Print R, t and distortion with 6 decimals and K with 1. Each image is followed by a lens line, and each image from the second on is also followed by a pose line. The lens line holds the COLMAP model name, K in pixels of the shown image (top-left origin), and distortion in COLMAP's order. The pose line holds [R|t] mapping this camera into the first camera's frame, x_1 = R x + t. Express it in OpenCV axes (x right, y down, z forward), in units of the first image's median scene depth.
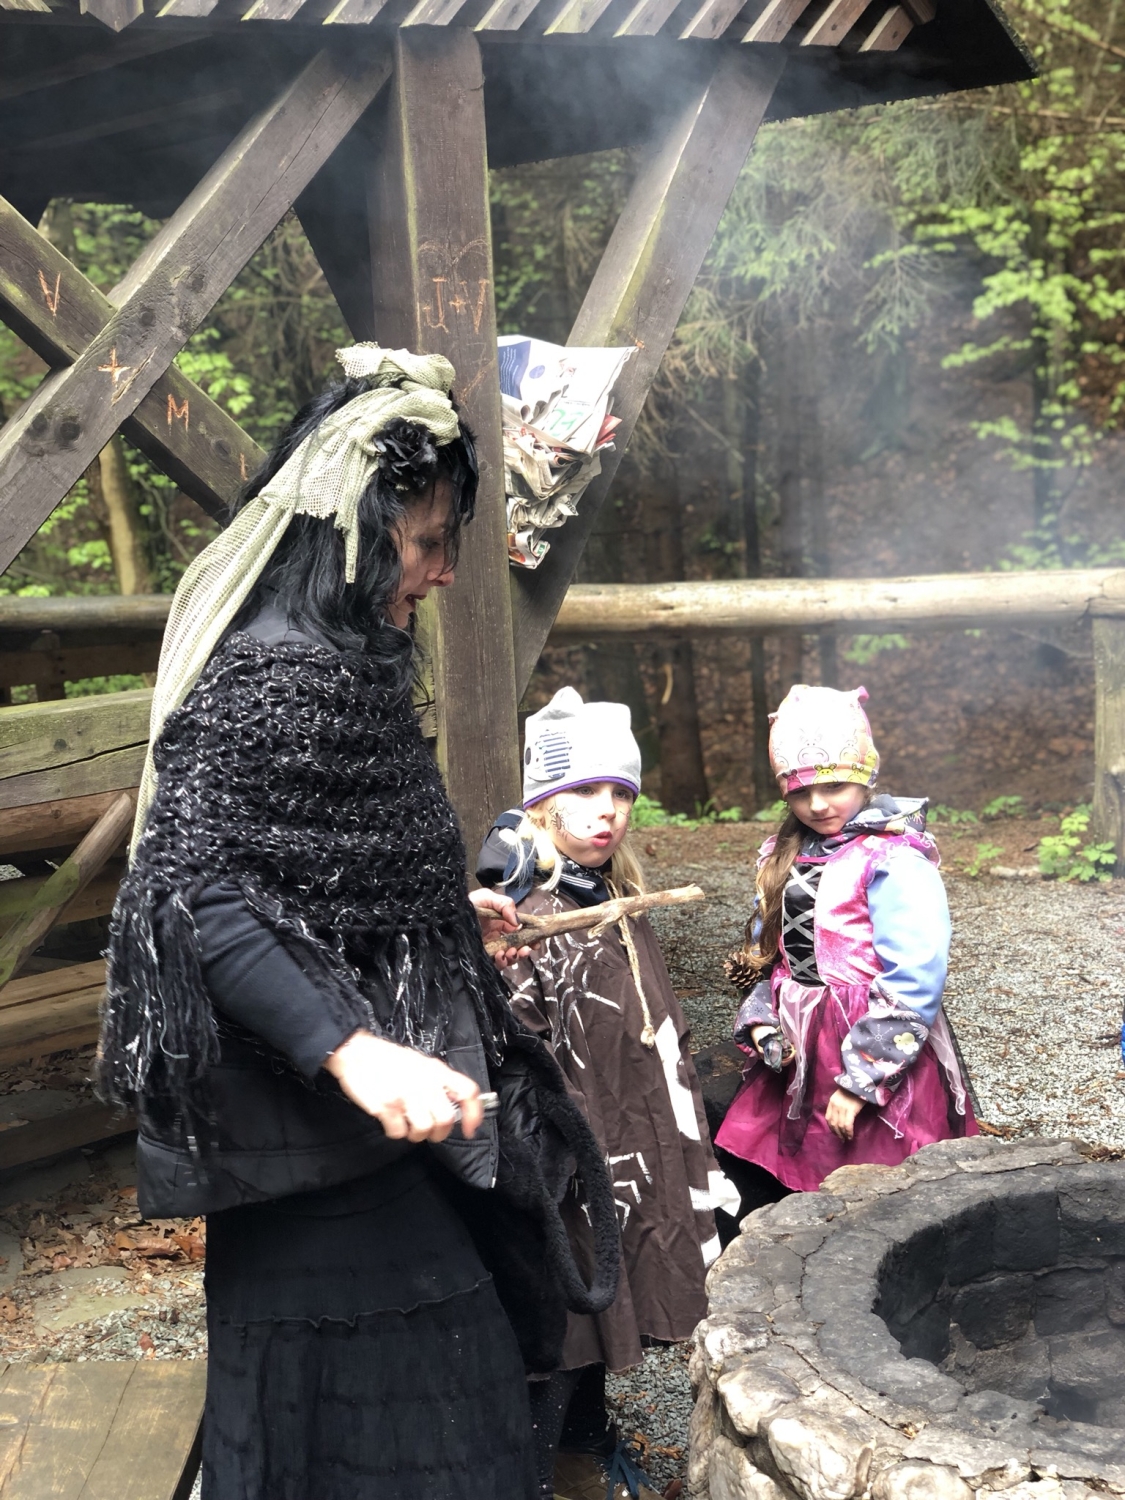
lens RADIAL K [[2245.6, 0, 562.5], [0, 2245.6, 750.0], [0, 0, 1]] dist [0.217752, -0.922285]
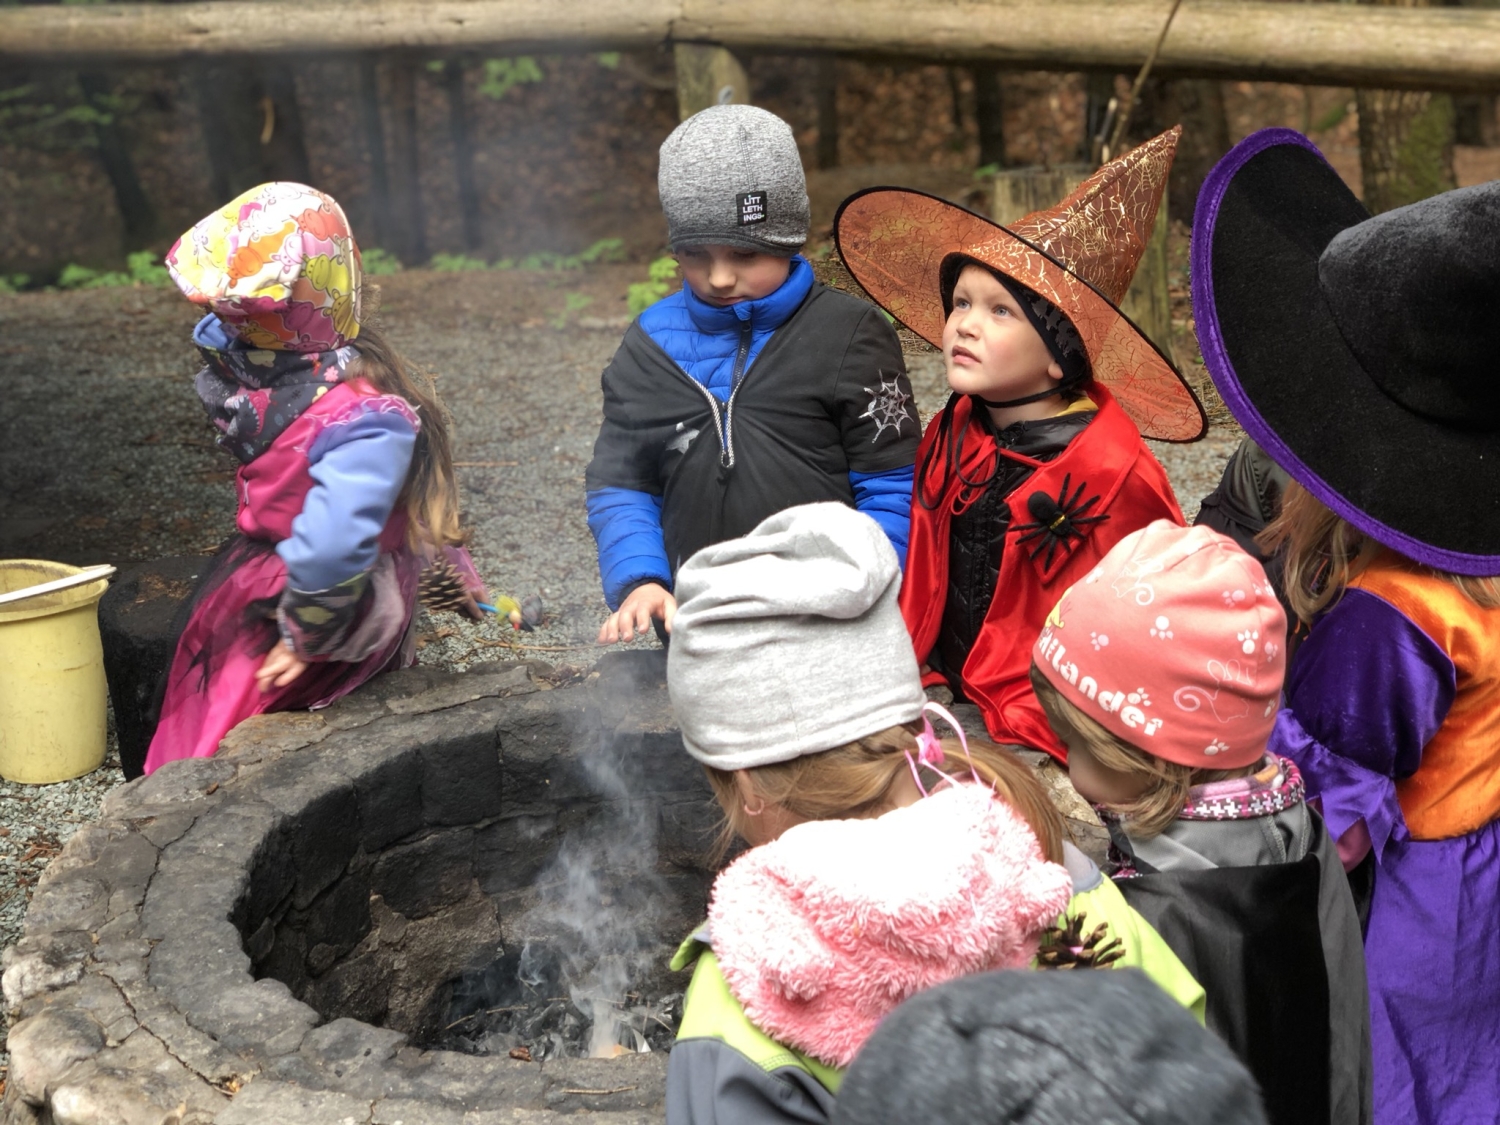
lens RADIAL K [[2245.6, 0, 750.0], [0, 2245.6, 562.5], [0, 0, 1]] dist [0.217752, -0.922285]
pose [[0.974677, -0.057780, 0.216024, 0.133685], [0.021680, 0.985907, 0.165881, -0.004849], [-0.222565, -0.156997, 0.962194, 0.183933]]
